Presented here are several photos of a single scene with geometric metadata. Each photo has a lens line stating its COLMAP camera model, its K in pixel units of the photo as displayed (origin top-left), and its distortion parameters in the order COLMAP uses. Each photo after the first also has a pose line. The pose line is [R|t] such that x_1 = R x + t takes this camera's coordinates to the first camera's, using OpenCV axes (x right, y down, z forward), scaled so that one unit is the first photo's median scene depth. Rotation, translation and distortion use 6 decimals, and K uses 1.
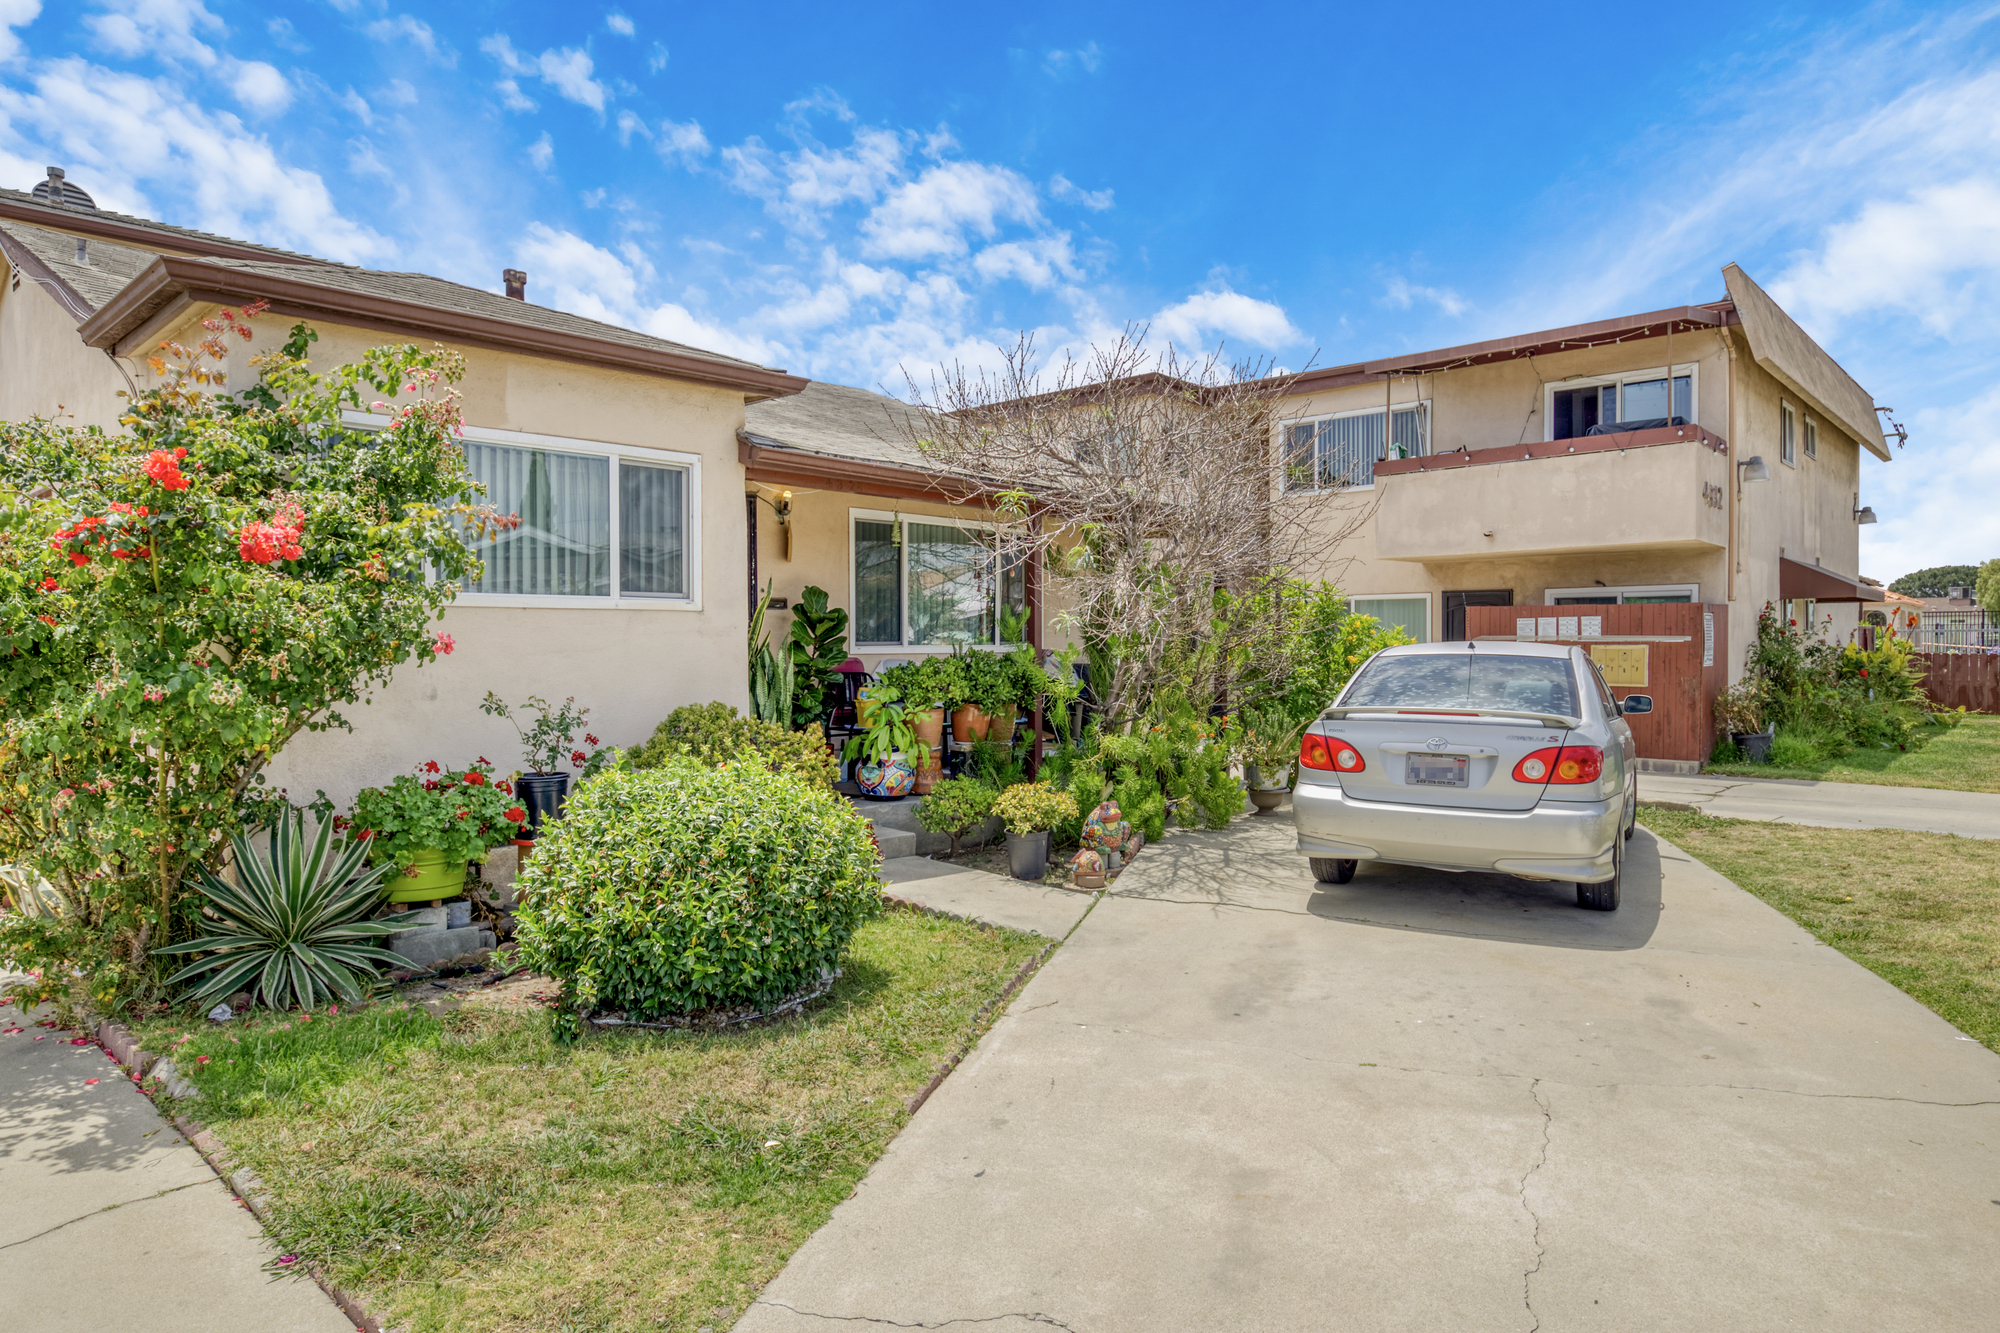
lens RADIAL K [[1206.2, 0, 1000.0], [0, 1206.2, 666.5], [0, 0, 1]] dist [-0.002495, 0.000273]
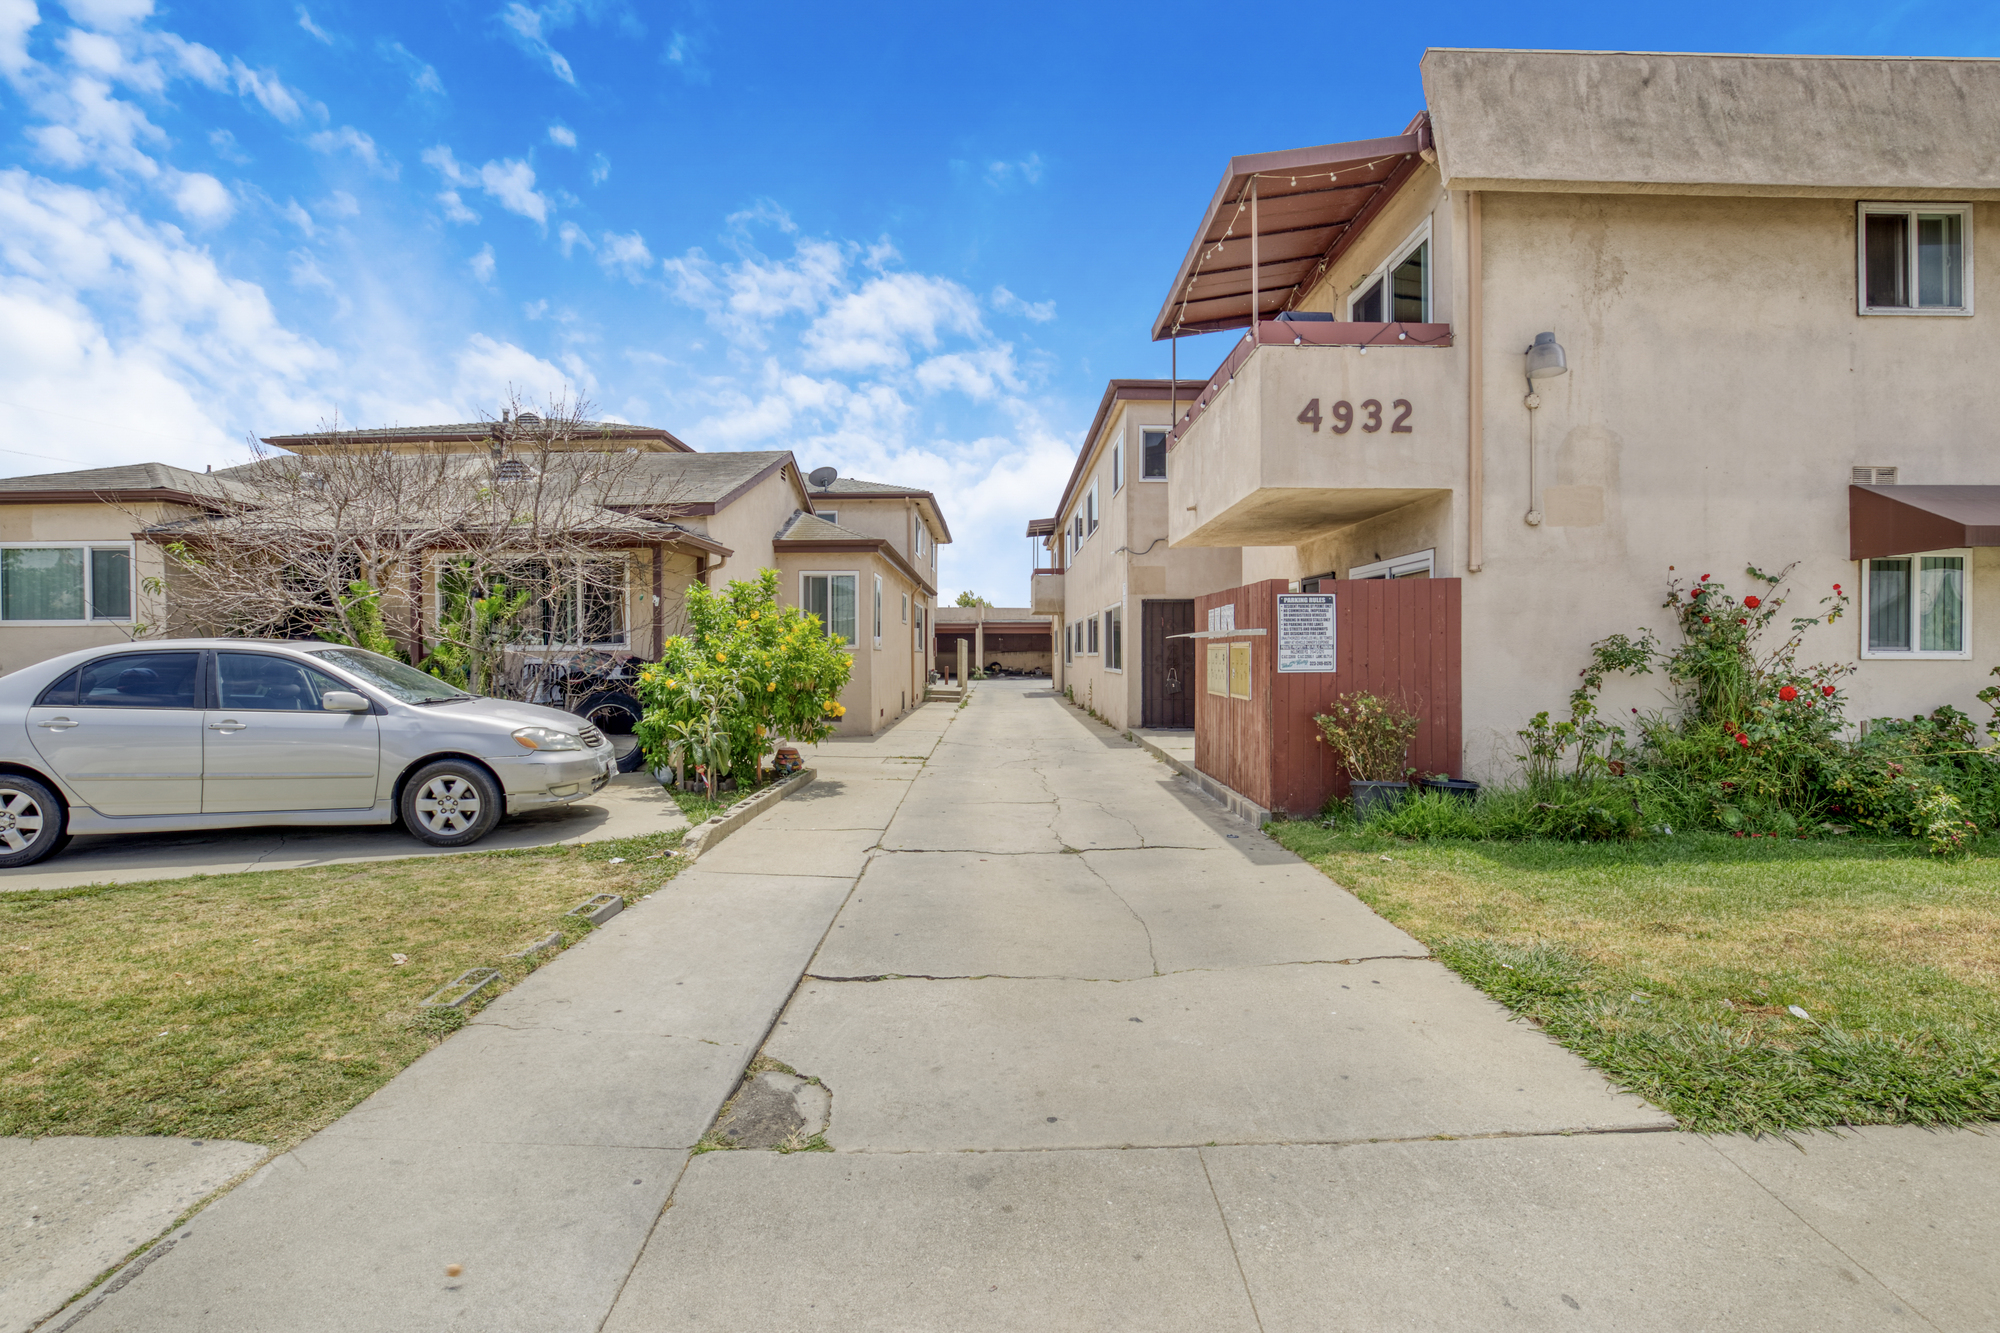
lens RADIAL K [[930.7, 0, 1000.0], [0, 930.7, 666.5], [0, 0, 1]] dist [-0.035428, 0.007452]
pose [[0.686249, 0.012201, -0.727264, 2.439108], [-0.012754, 0.999907, 0.004741, -0.011929], [0.727255, 0.006022, 0.686341, 1.495910]]
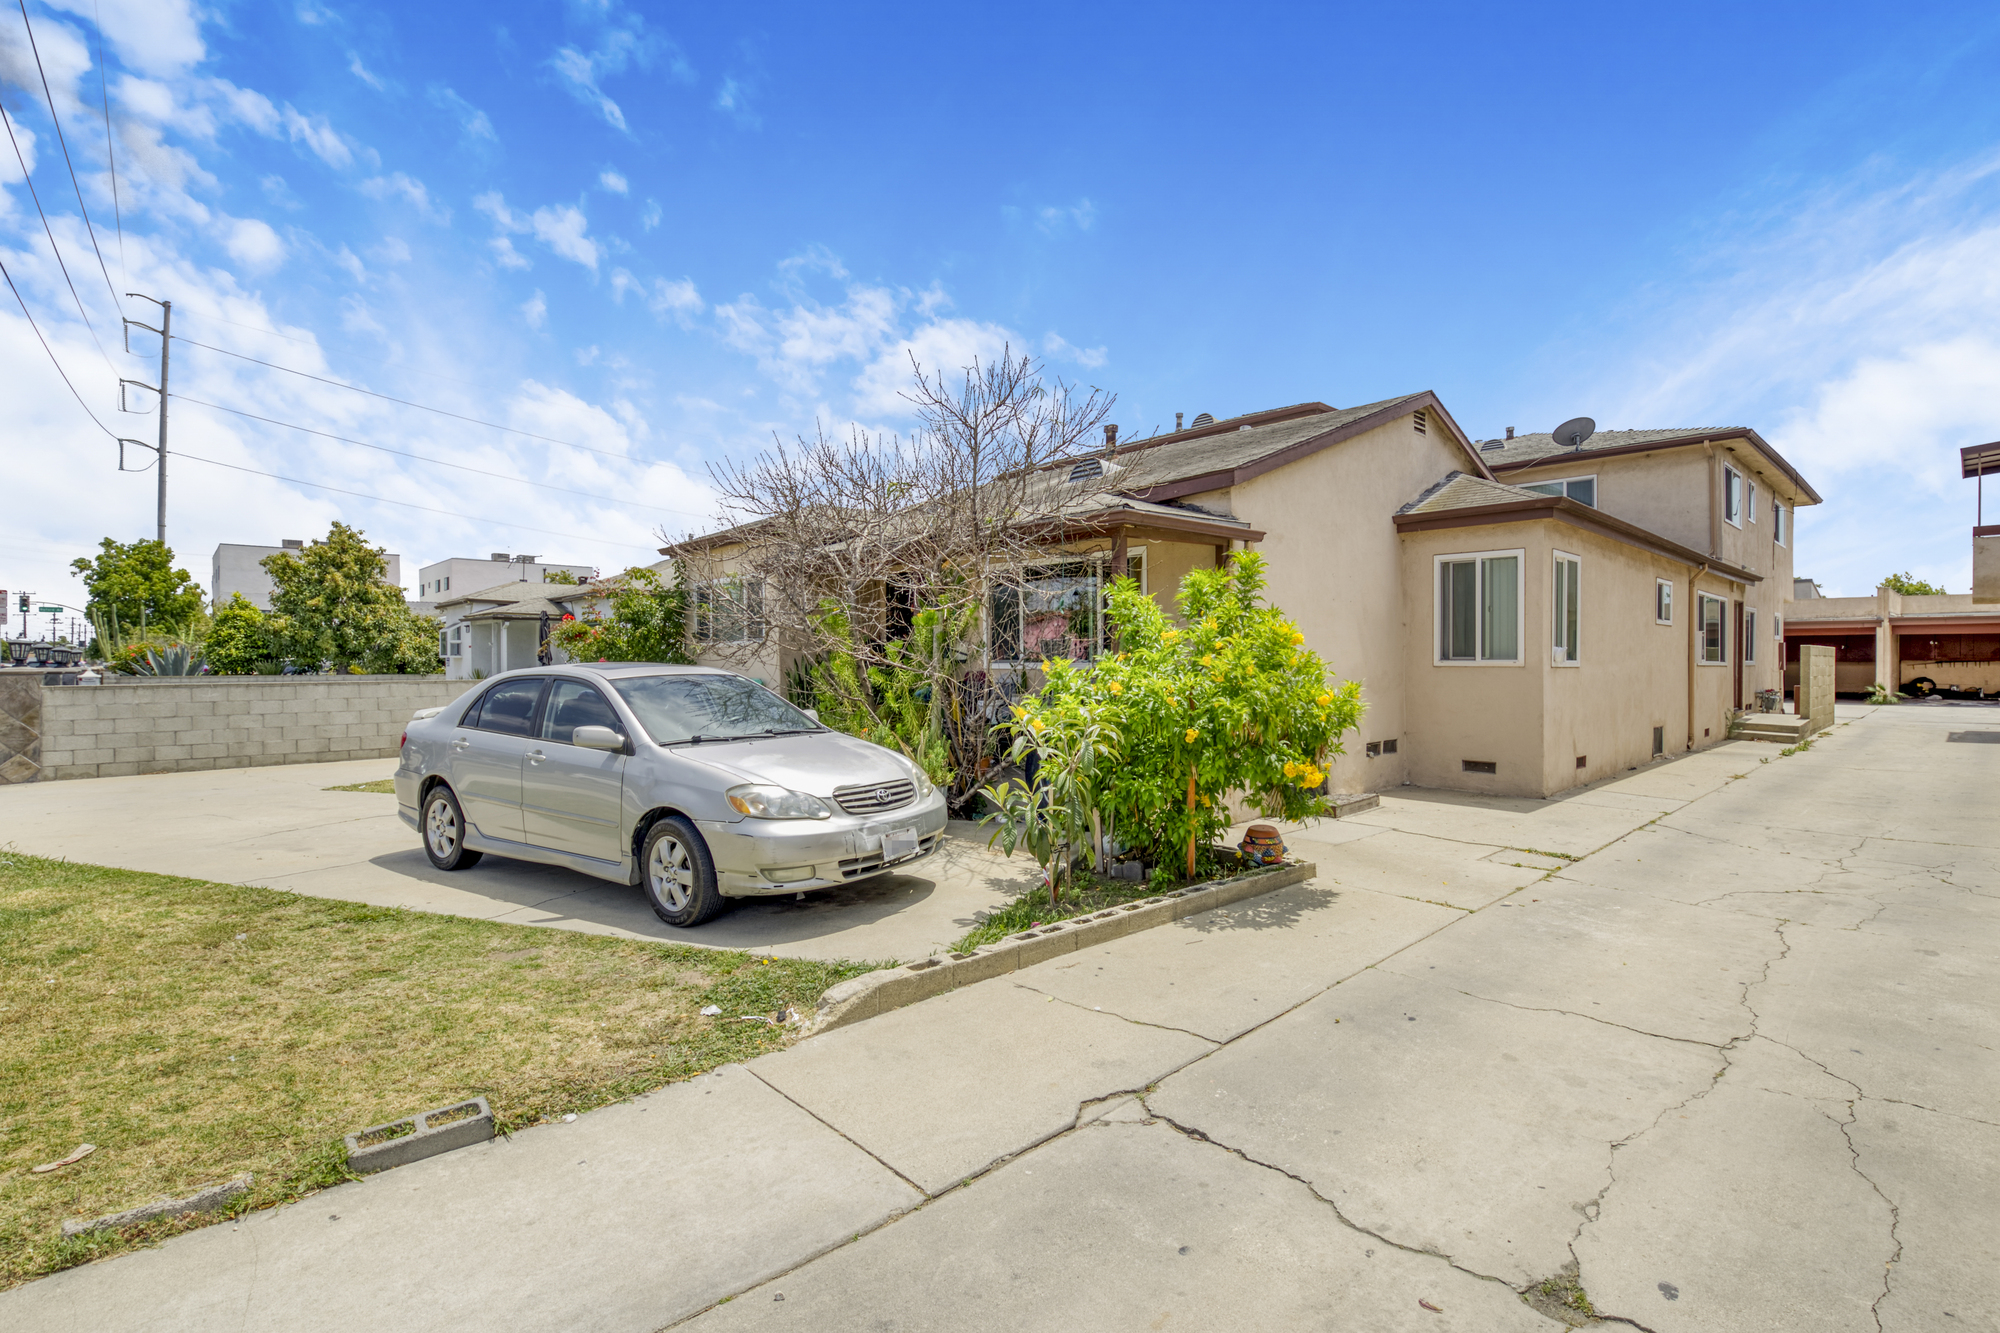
lens RADIAL K [[938.2, 0, 998.9], [0, 938.2, 669.7], [0, 0, 1]] dist [-0.035759, 0.007051]
pose [[-0.065374, 0.012699, -0.997780, 1.990095], [-0.016292, 0.999772, 0.013792, -0.051462], [0.997728, 0.017157, -0.065152, 2.254348]]
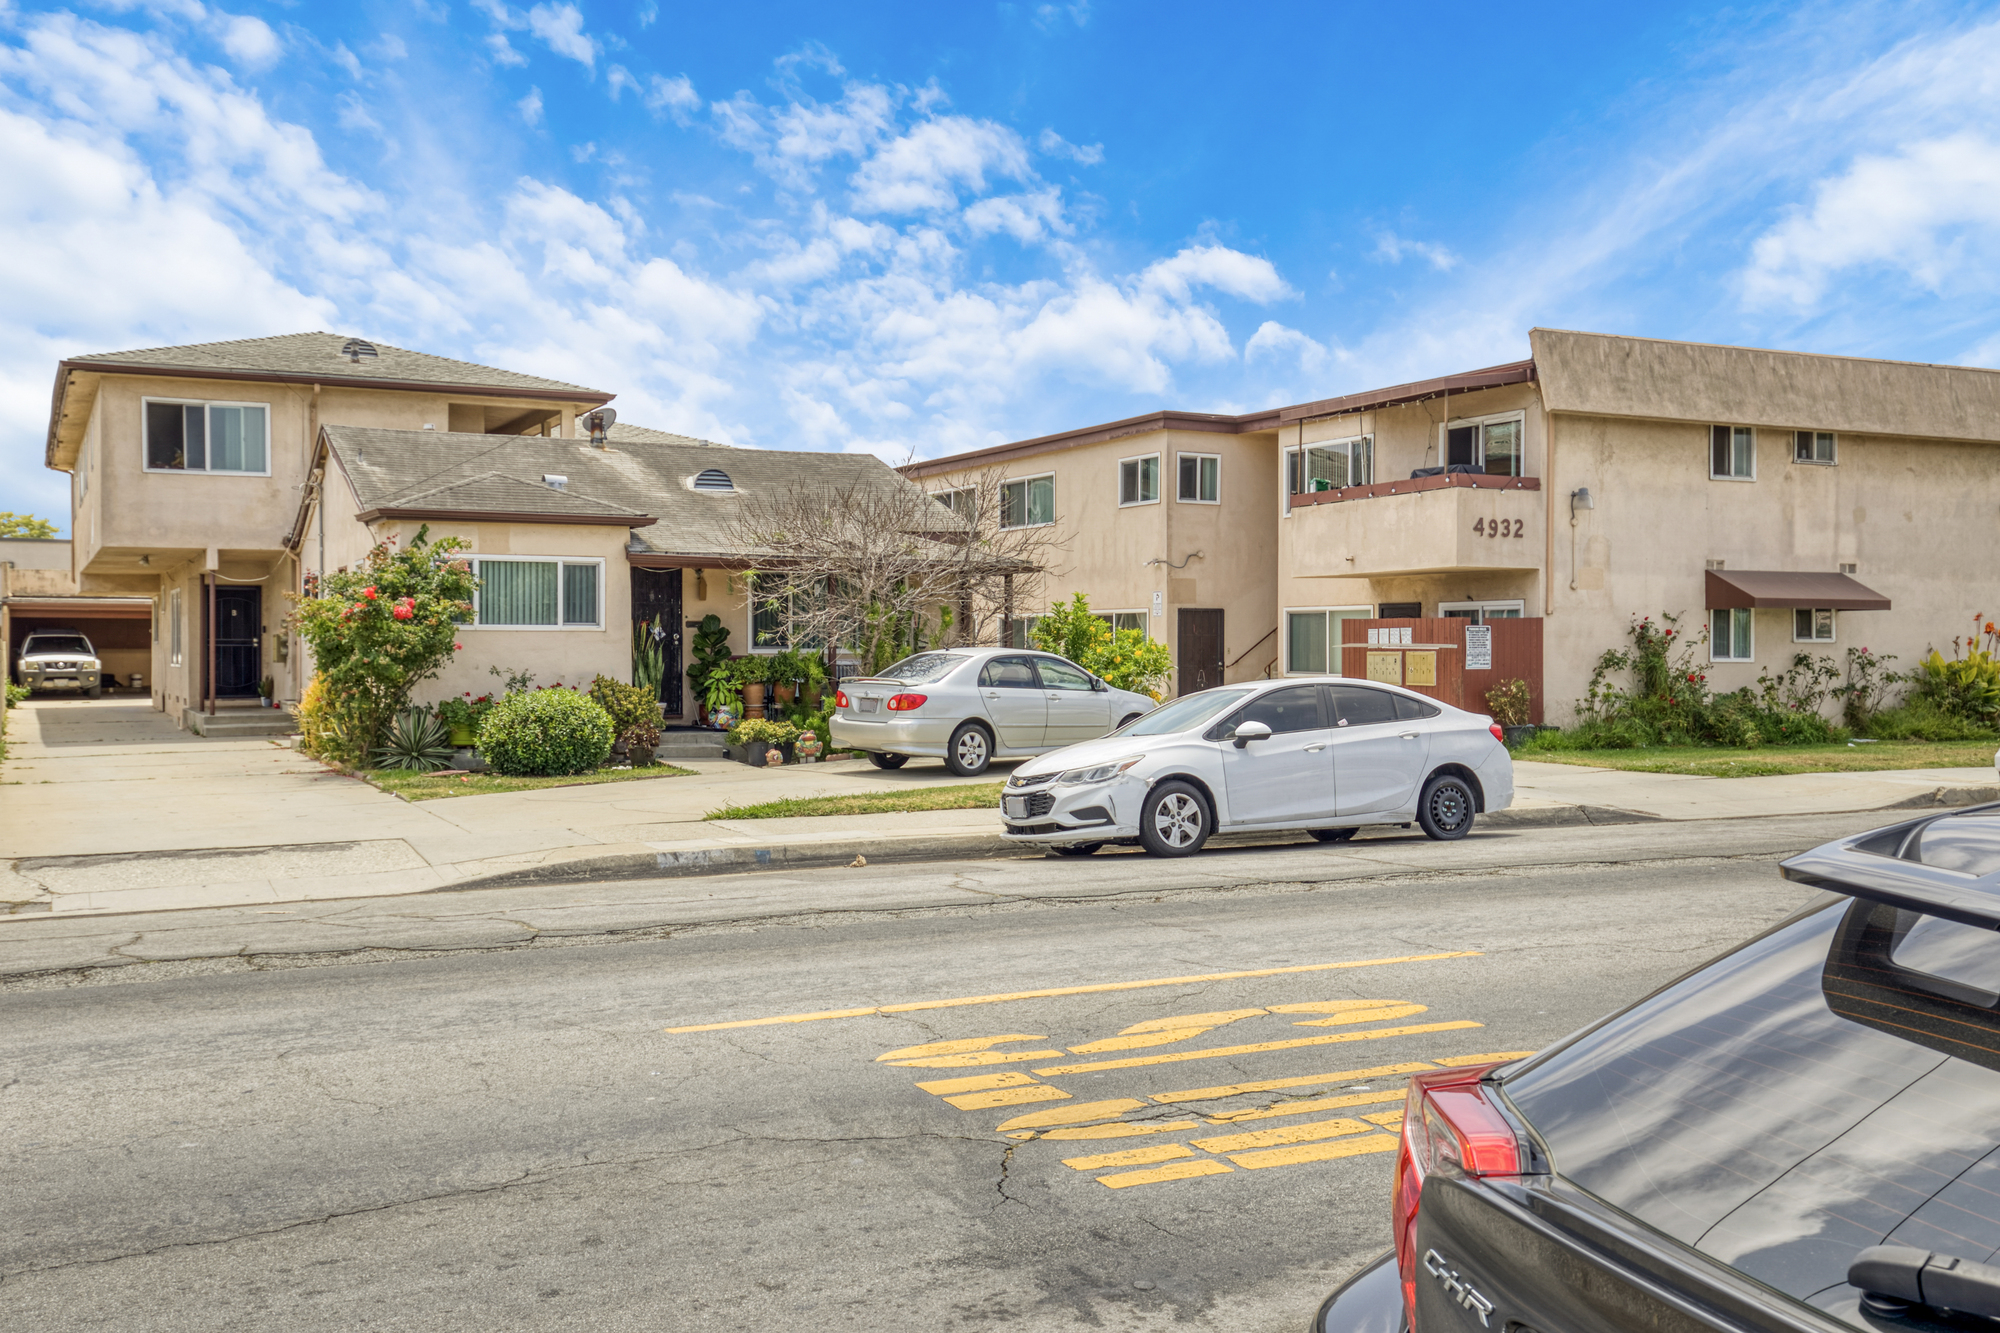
lens RADIAL K [[1877.1, 0, 1008.7], [0, 1877.1, 672.5], [0, 0, 1]] dist [0.075445, -0.009982]
pose [[0.942045, 0.009096, -0.335362, 2.249224], [-0.011338, 0.999925, -0.004728, 0.049762], [0.335294, 0.008257, 0.942078, -2.753083]]
